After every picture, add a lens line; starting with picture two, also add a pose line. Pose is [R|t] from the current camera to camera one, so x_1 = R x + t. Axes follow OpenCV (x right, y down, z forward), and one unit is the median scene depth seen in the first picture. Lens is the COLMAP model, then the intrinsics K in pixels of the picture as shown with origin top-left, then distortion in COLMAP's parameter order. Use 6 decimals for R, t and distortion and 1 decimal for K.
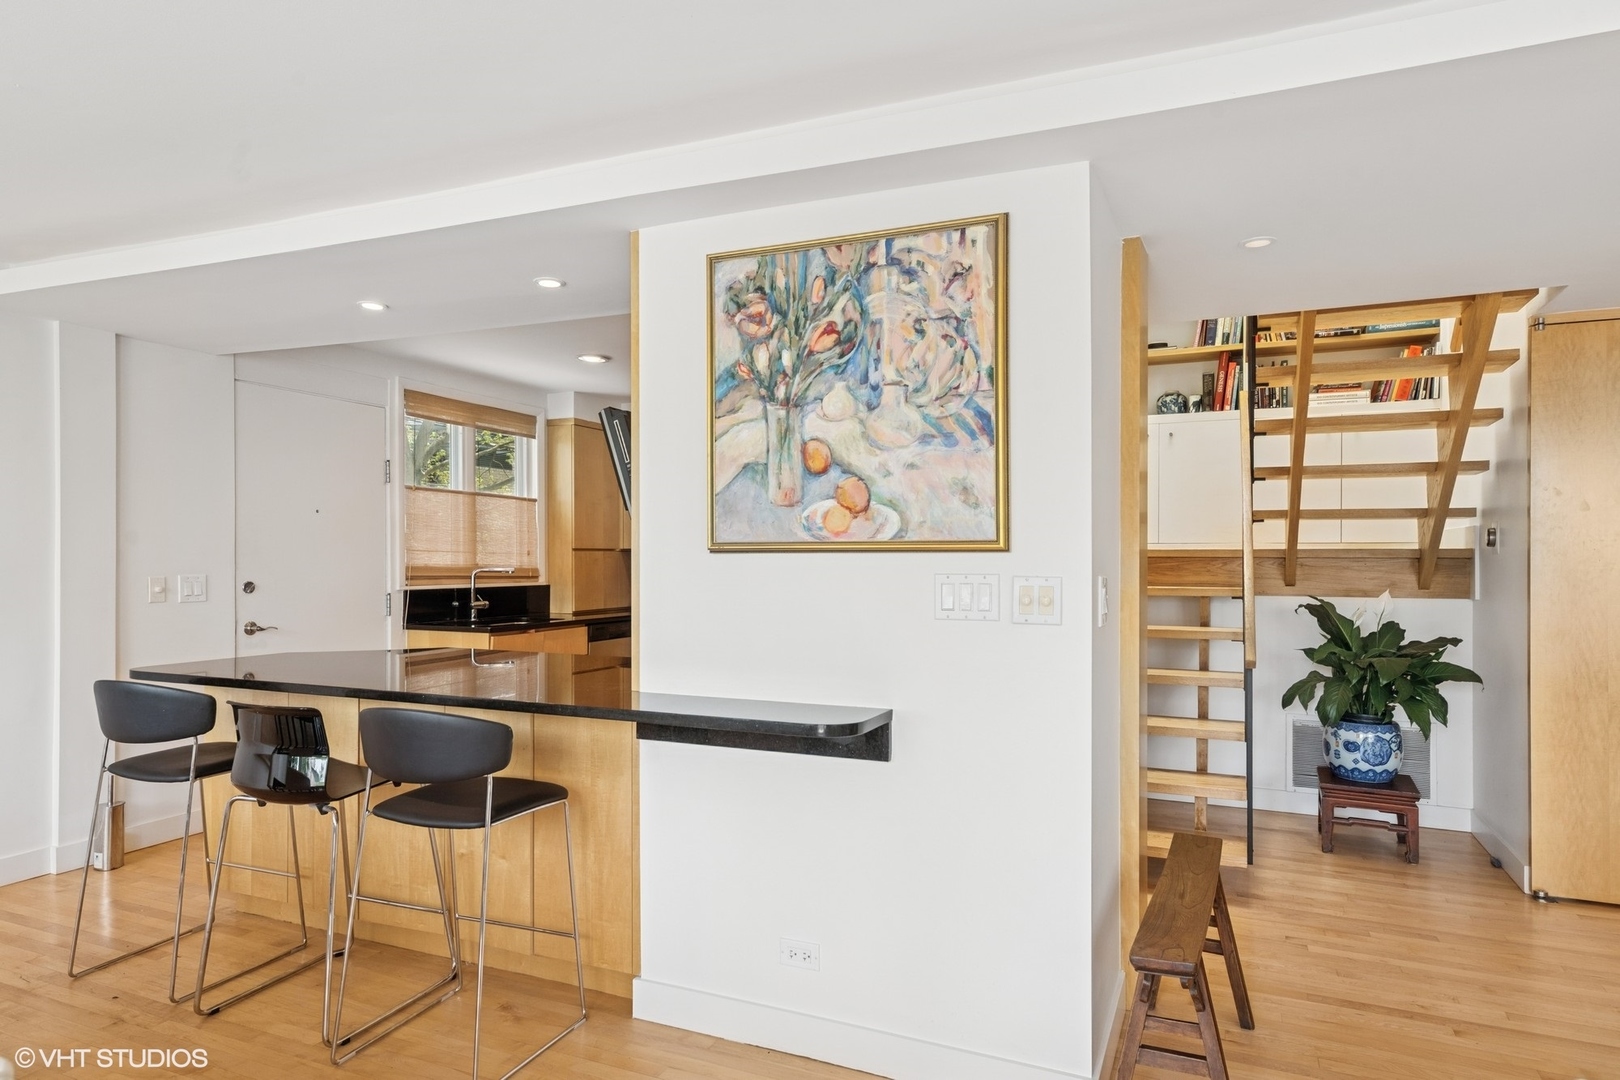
lens RADIAL K [[972.6, 0, 810.3], [0, 972.6, 556.8], [0, 0, 1]] dist [0.038708, -0.012582]
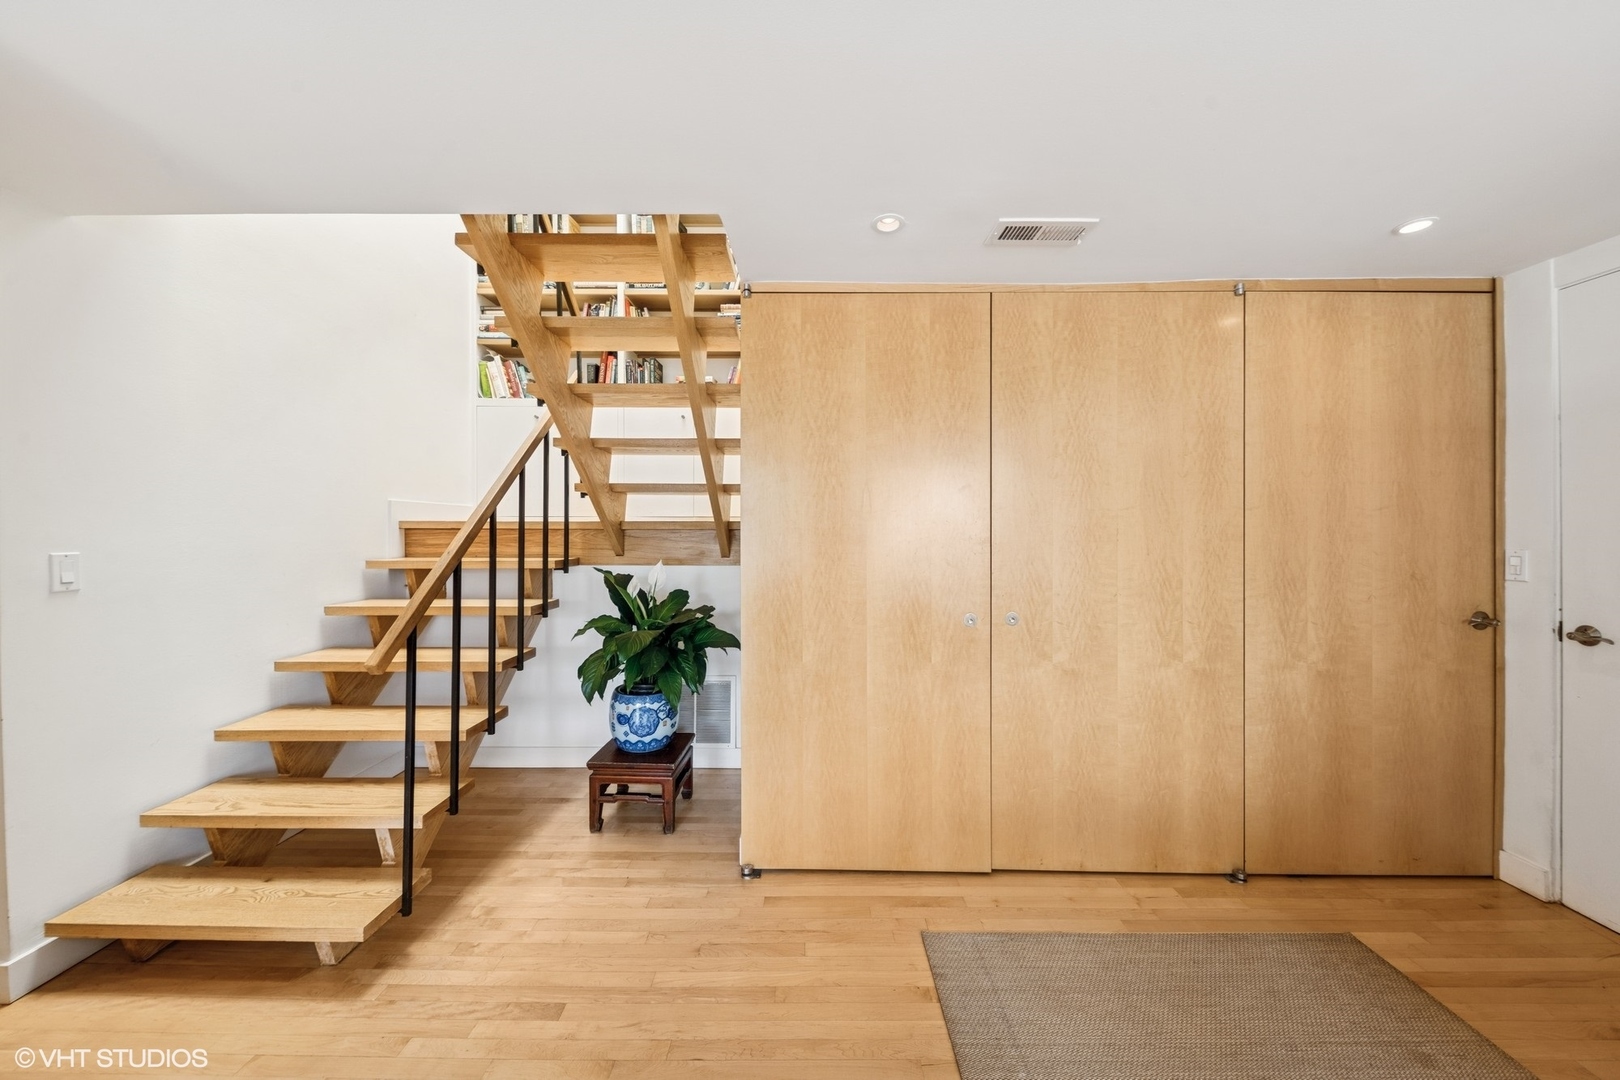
lens RADIAL K [[580.7, 0, 818.4], [0, 580.7, 528.4], [0, 0, 1]] dist [-0.000109, -0.001813]
pose [[0.909780, 0.007304, 0.415026, 0.488270], [-0.005496, 0.999969, -0.005550, 0.003028], [-0.415054, 0.002768, 0.909793, 0.388352]]
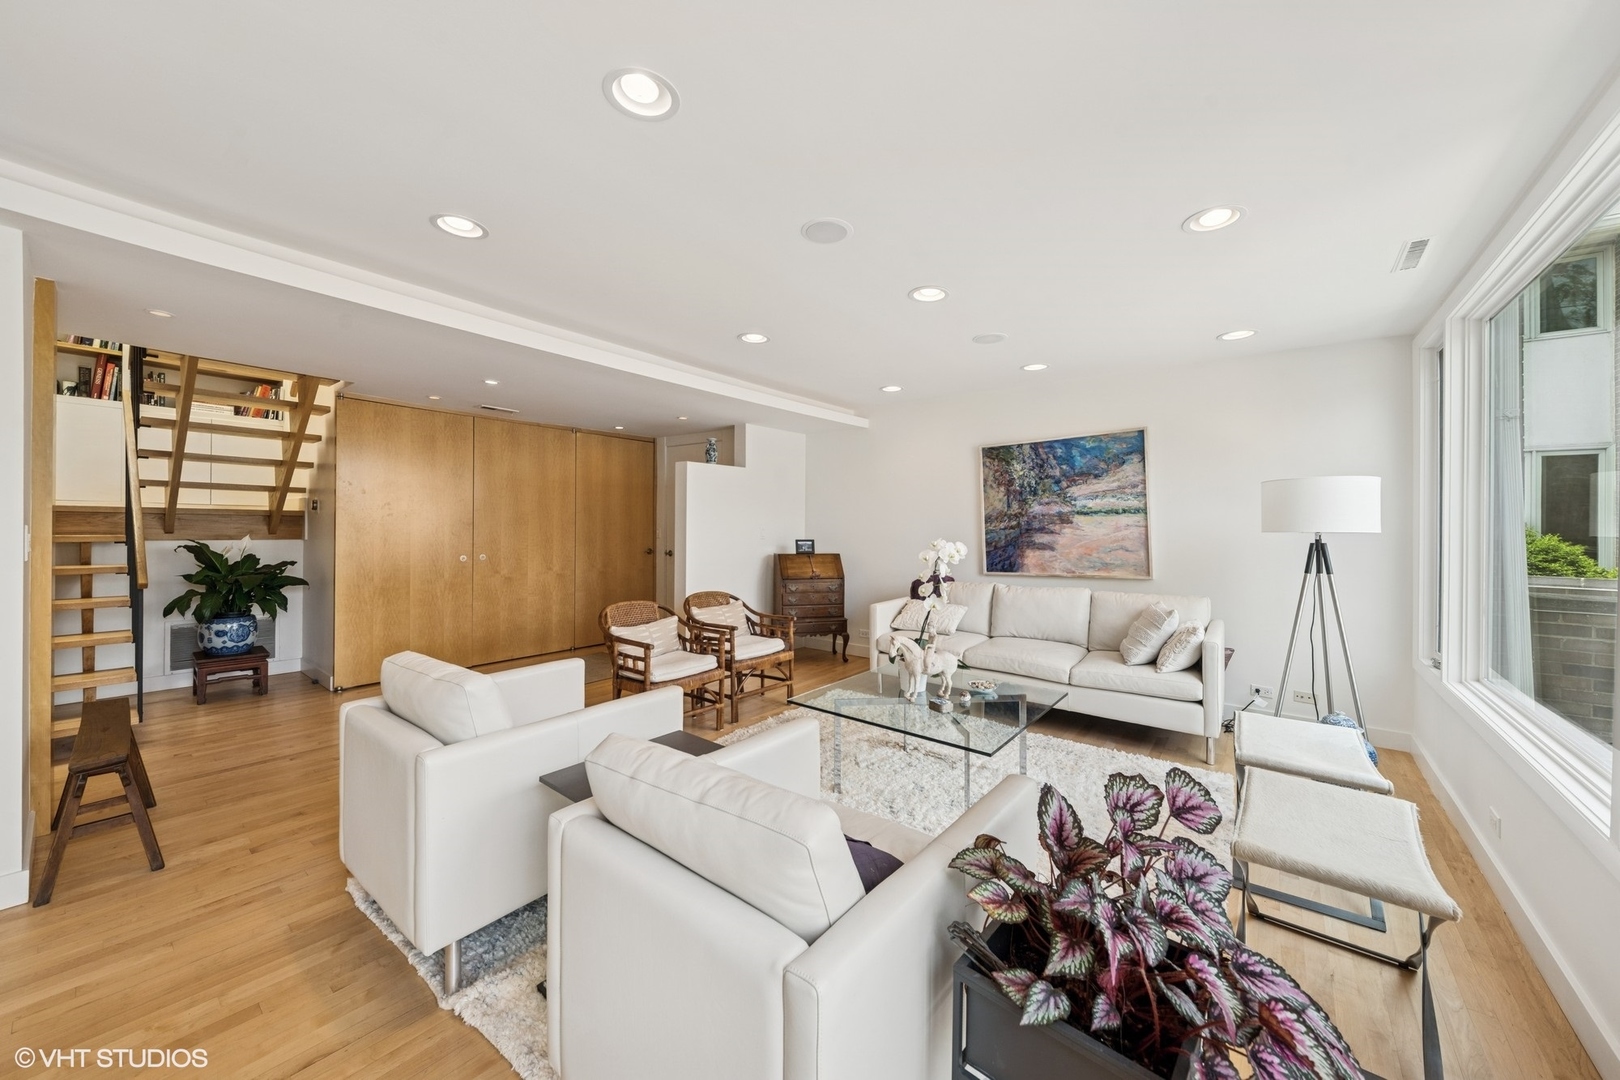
lens RADIAL K [[580.7, 0, 798.7], [0, 580.7, 531.0], [0, 0, 1]] dist [-0.000109, -0.001813]
pose [[0.268992, -0.007731, 0.963111, -0.098101], [-0.018600, 0.999740, 0.013220, -0.002218], [-0.962963, -0.021470, 0.268778, -0.144283]]
